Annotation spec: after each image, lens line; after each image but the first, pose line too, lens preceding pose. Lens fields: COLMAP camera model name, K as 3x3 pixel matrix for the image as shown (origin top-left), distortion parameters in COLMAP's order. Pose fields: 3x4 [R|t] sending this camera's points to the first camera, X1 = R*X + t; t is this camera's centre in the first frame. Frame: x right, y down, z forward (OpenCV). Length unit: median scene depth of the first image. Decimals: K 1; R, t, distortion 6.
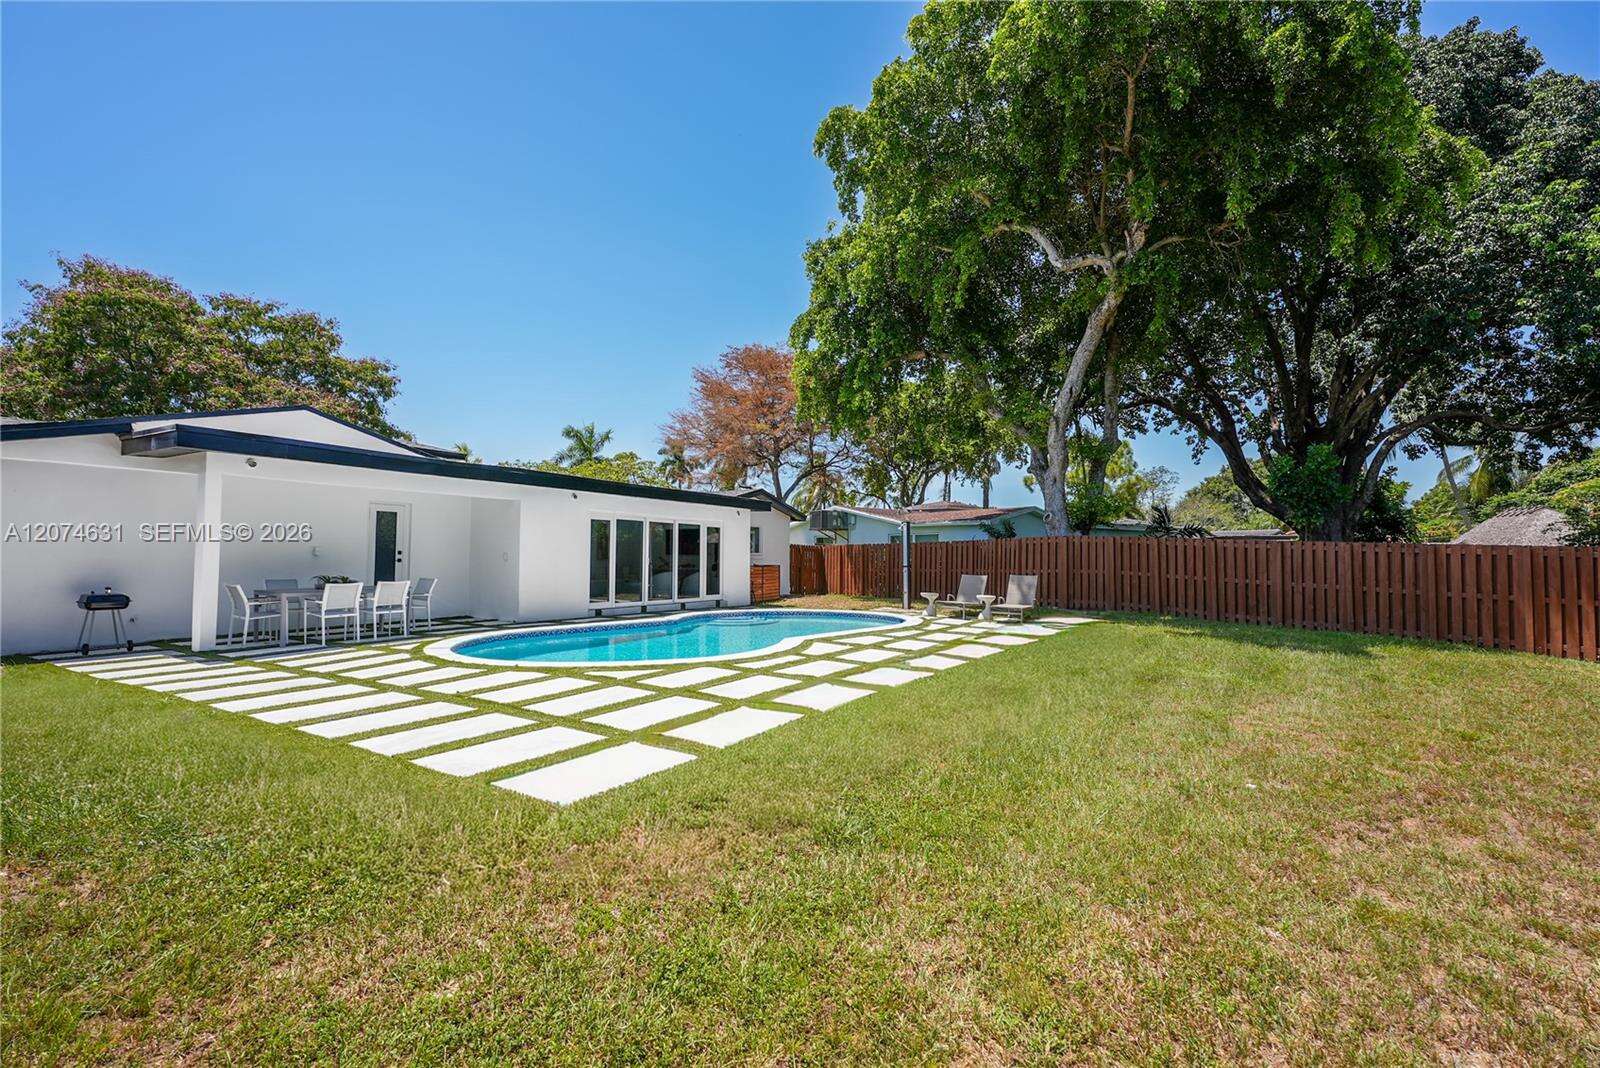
lens RADIAL K [[736.5, 0, 804.4], [0, 736.5, 536.6], [0, 0, 1]] dist [-0.002151, -0.000849]
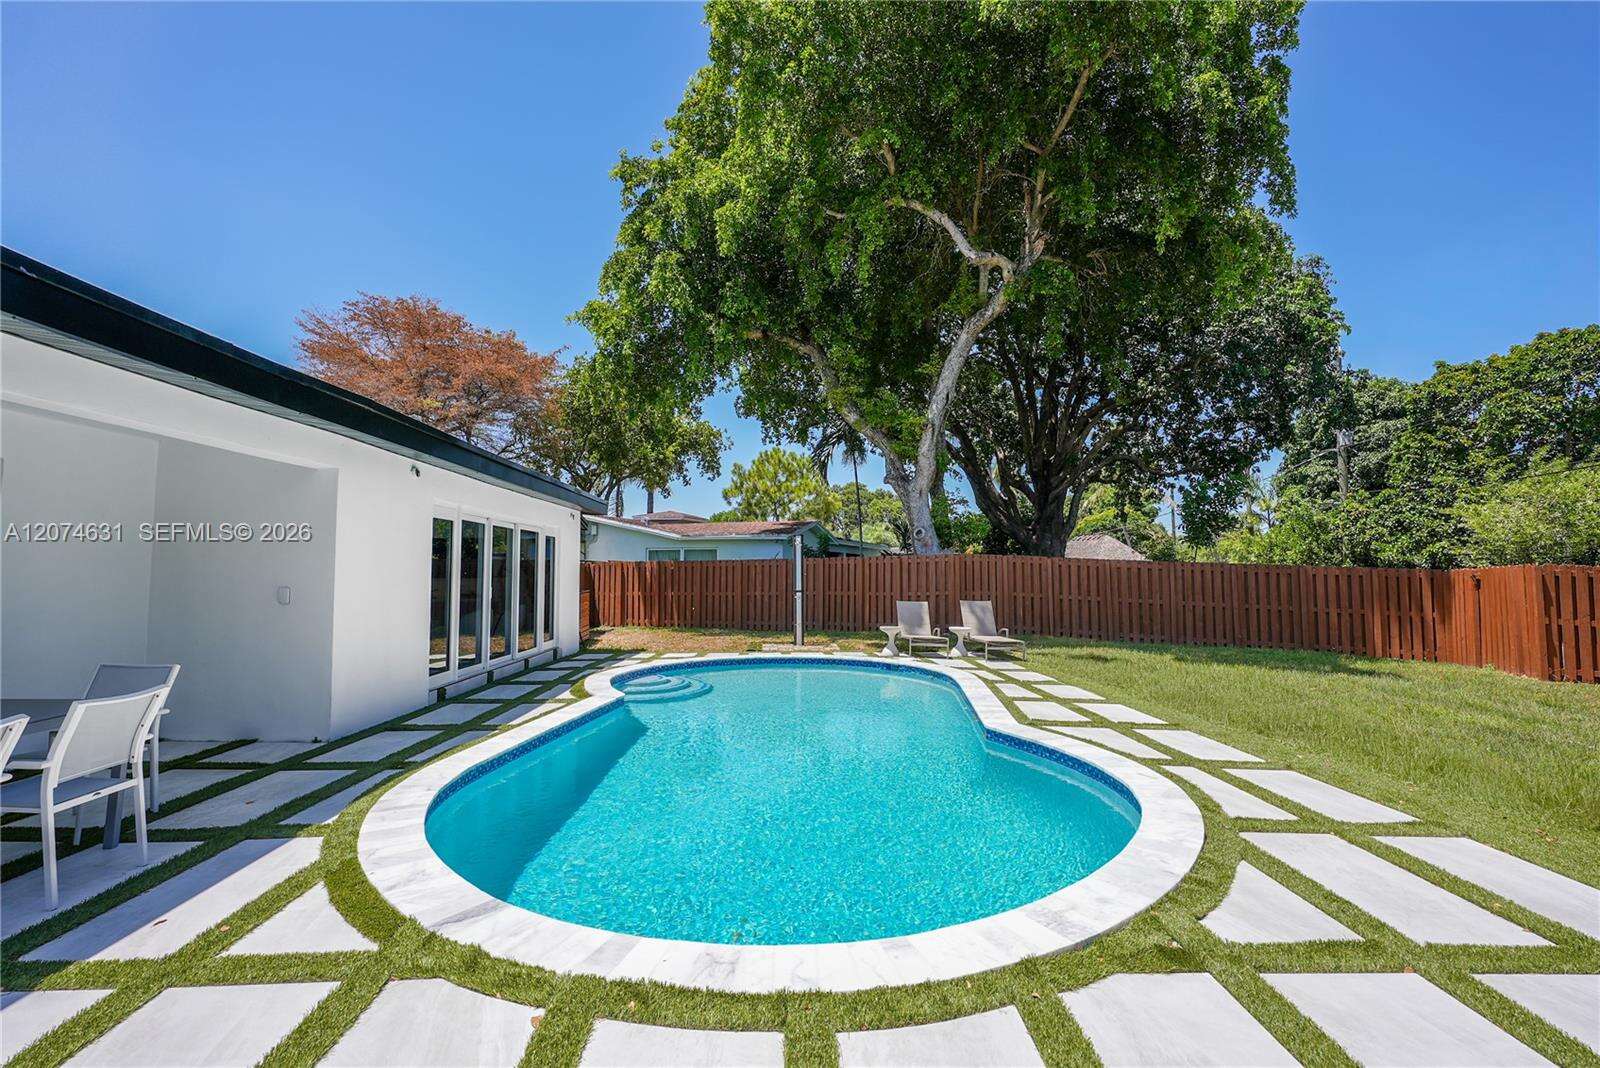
lens RADIAL K [[718.6, 0, 803.2], [0, 718.6, 530.3], [0, 0, 1]] dist [-0.000381, -0.000168]
pose [[0.835906, 0.024959, 0.548305, -0.298035], [-0.010265, 0.999502, -0.029849, -0.002184], [-0.548777, 0.019323, 0.835745, 0.371136]]
